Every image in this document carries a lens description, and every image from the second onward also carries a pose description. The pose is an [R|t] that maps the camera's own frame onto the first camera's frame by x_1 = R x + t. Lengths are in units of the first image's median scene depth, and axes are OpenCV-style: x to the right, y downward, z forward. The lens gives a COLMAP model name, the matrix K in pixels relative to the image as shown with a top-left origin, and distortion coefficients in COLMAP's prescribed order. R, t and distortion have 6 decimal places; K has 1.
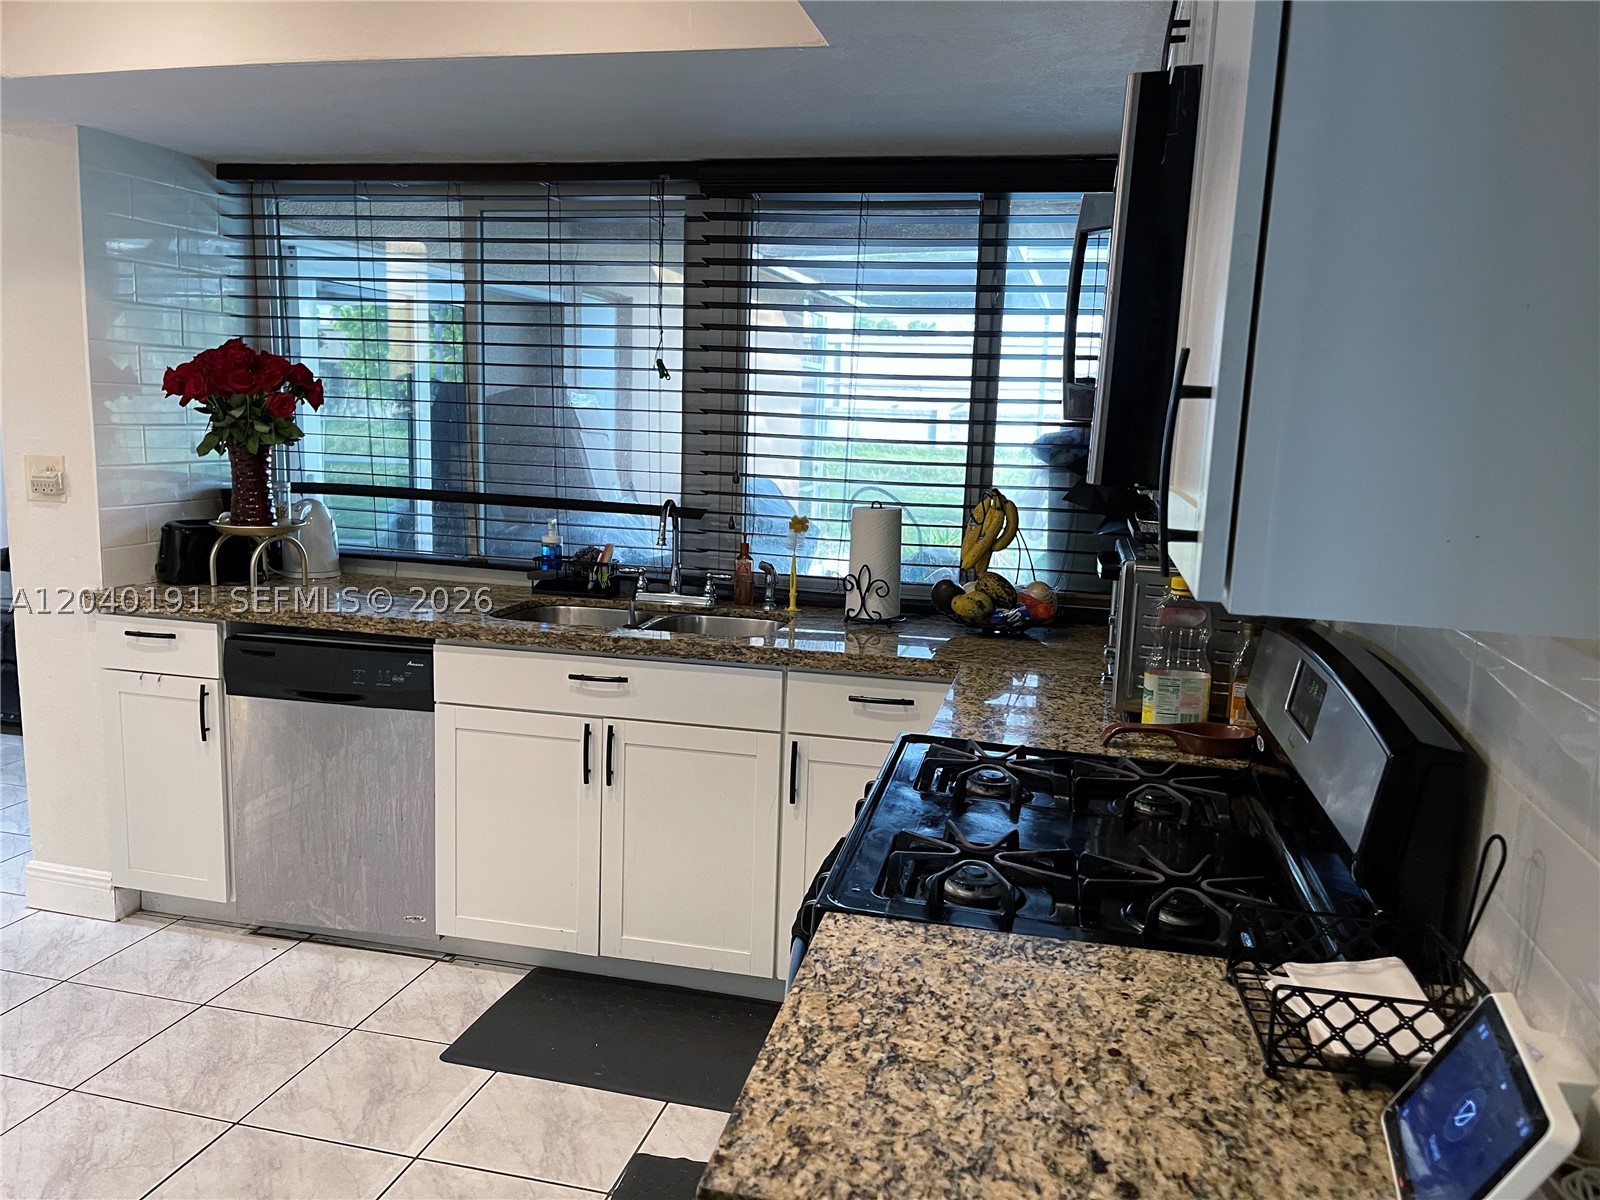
lens RADIAL K [[1199.1, 0, 800.1], [0, 1199.1, 620.2], [0, 0, 1]] dist [0.066600, -0.119935]
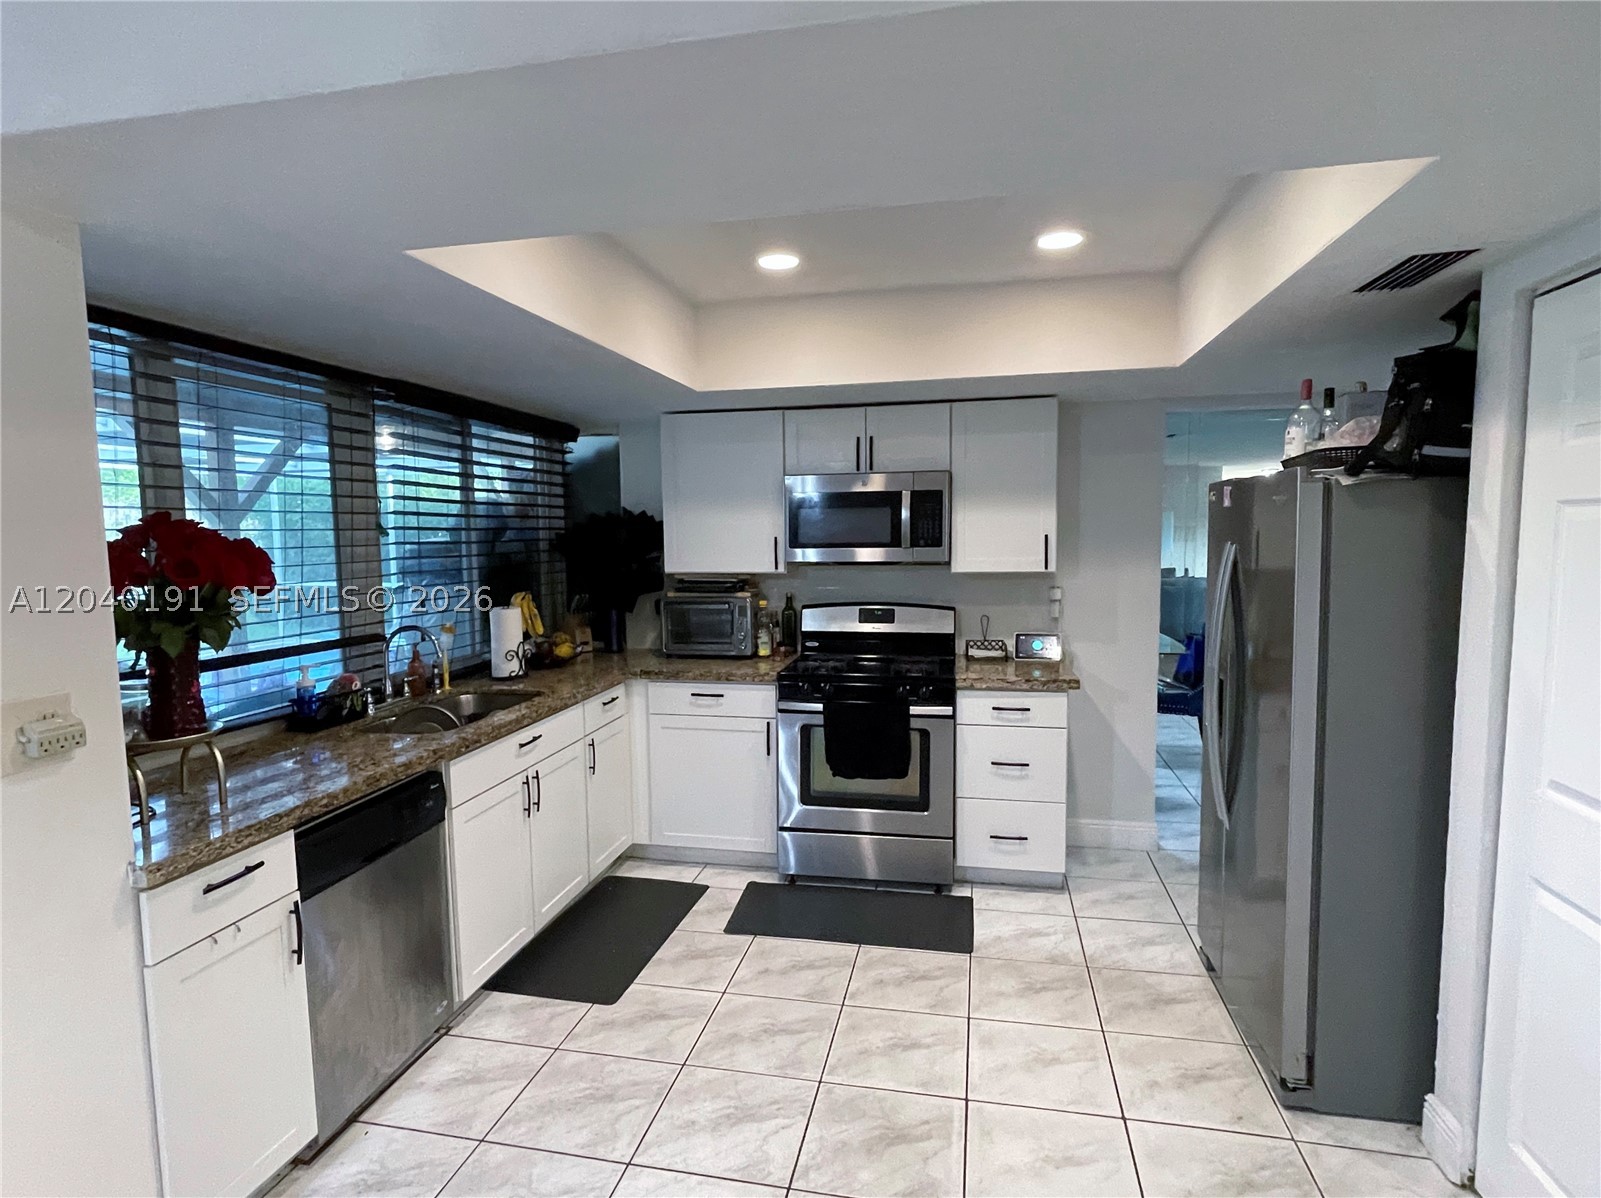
lens RADIAL K [[892.8, 0, 797.5], [0, 892.8, 606.1], [0, 0, 1]] dist [0.025007, -0.034949]
pose [[-0.024765, -0.126962, 0.991598, -1.190460], [0.178859, 0.975335, 0.129347, -0.188119], [-0.983563, 0.180560, -0.001446, 0.626418]]
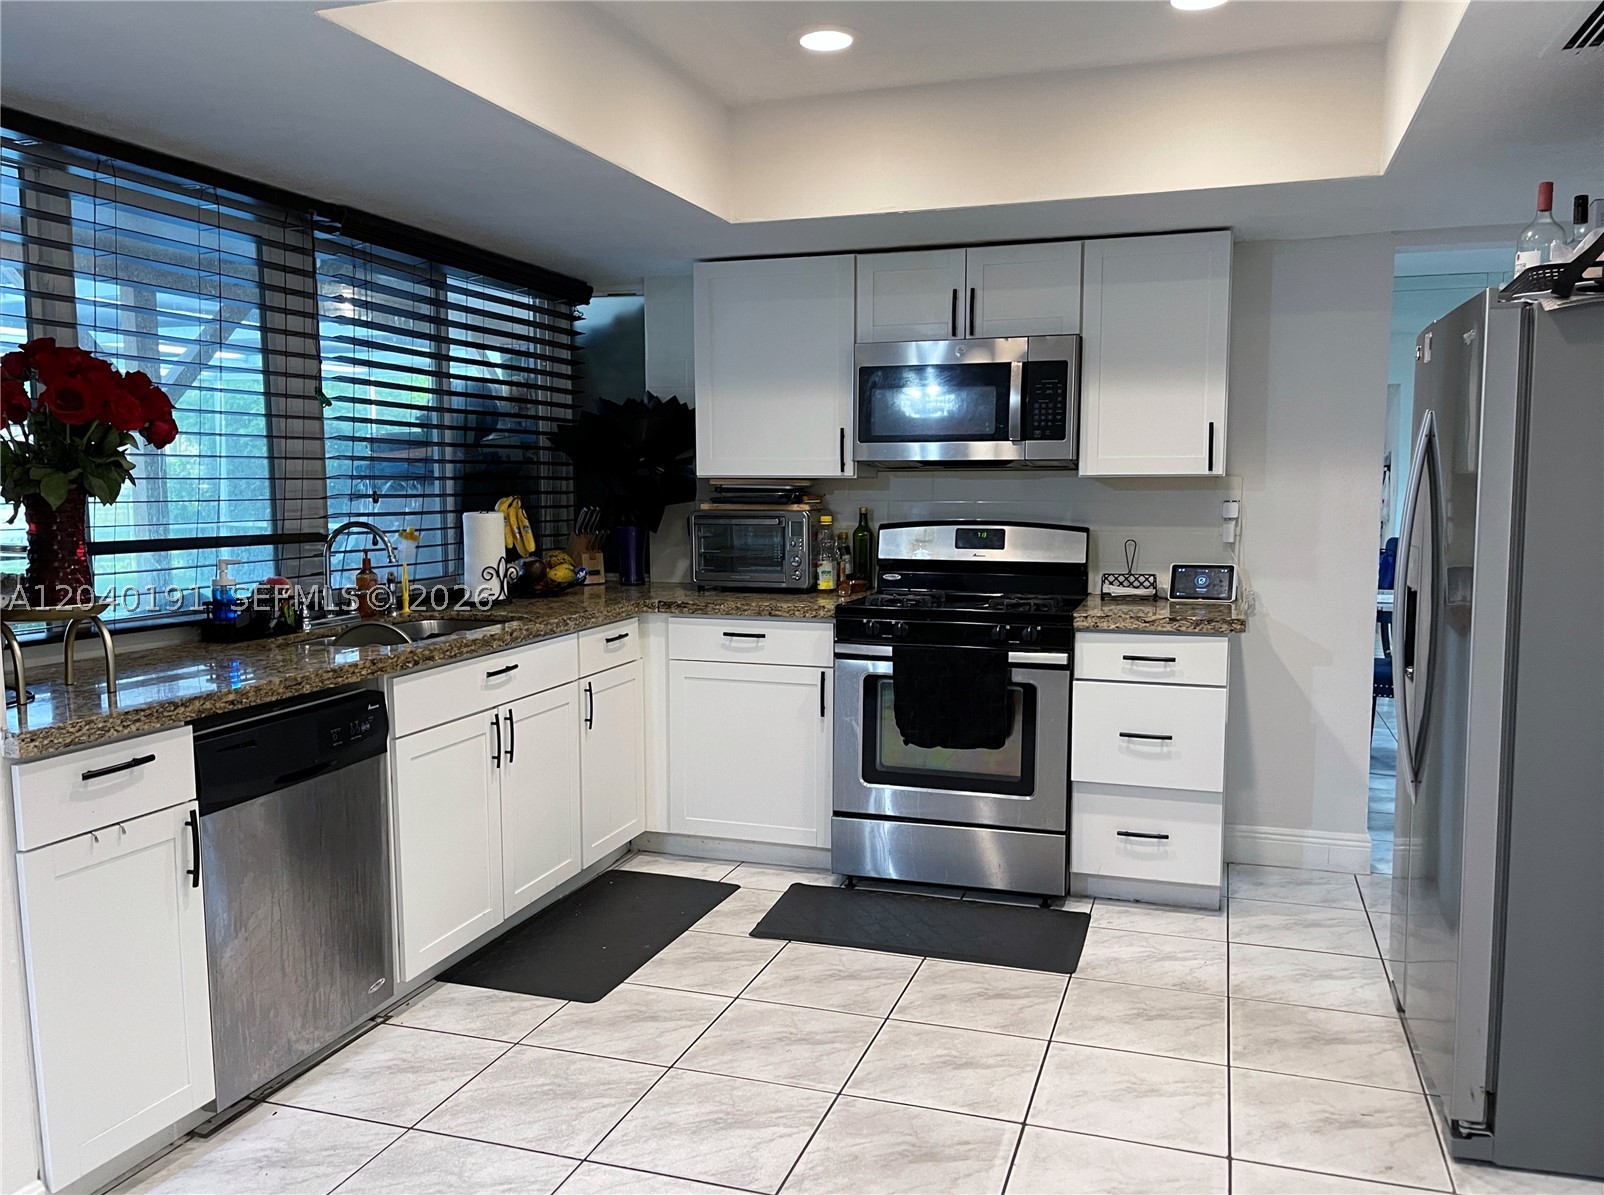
lens RADIAL K [[1283.7, 0, 819.3], [0, 1283.7, 615.4], [0, 0, 1]] dist [0.085398, -0.147074]
pose [[0.080872, -0.145475, 0.986051, -1.295458], [0.171290, 0.976602, 0.130032, -0.106733], [-0.981896, 0.158385, 0.103898, 0.545537]]
